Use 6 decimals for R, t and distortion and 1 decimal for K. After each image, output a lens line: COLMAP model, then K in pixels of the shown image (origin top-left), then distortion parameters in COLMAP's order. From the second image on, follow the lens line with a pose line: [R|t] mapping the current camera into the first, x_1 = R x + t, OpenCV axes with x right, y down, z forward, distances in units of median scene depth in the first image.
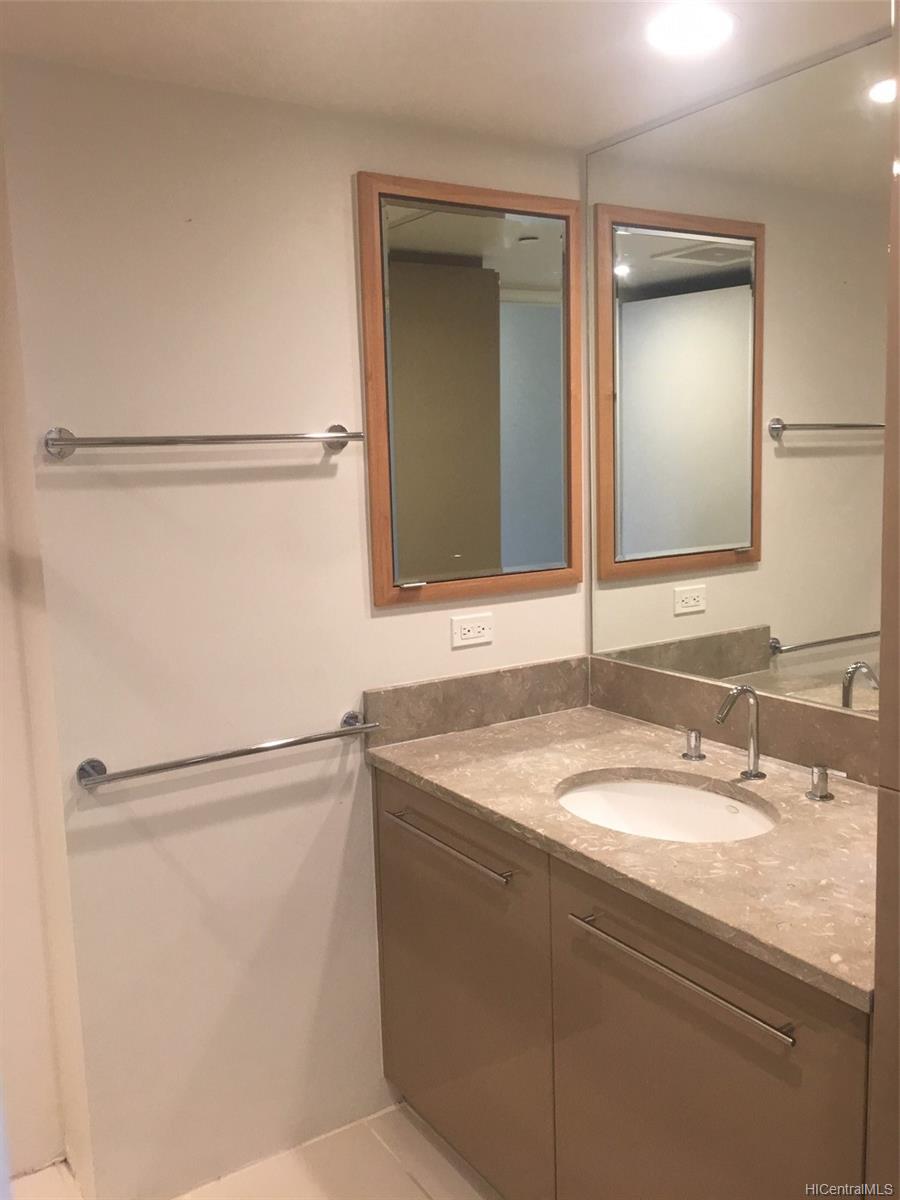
lens RADIAL K [[1032.4, 0, 450.0], [0, 1032.4, 600.0], [0, 0, 1]] dist [0.047018, 0.002817]
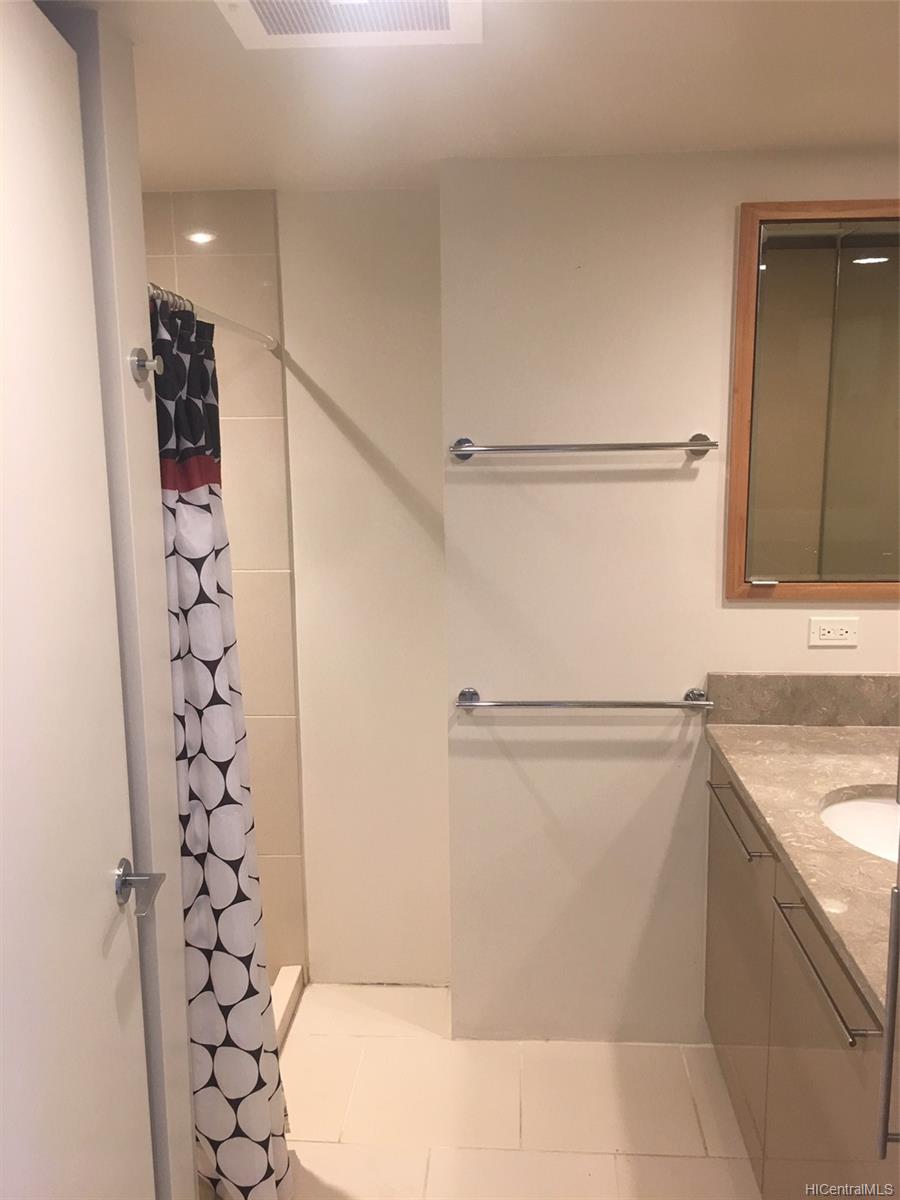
lens RADIAL K [[1032.4, 0, 450.0], [0, 1032.4, 600.0], [0, 0, 1]] dist [0.047018, 0.002817]
pose [[0.809546, 0.117693, -0.575138, 0.326653], [-0.095101, 0.993049, 0.069350, -0.040725], [0.579302, -0.001445, 0.815111, -0.073110]]
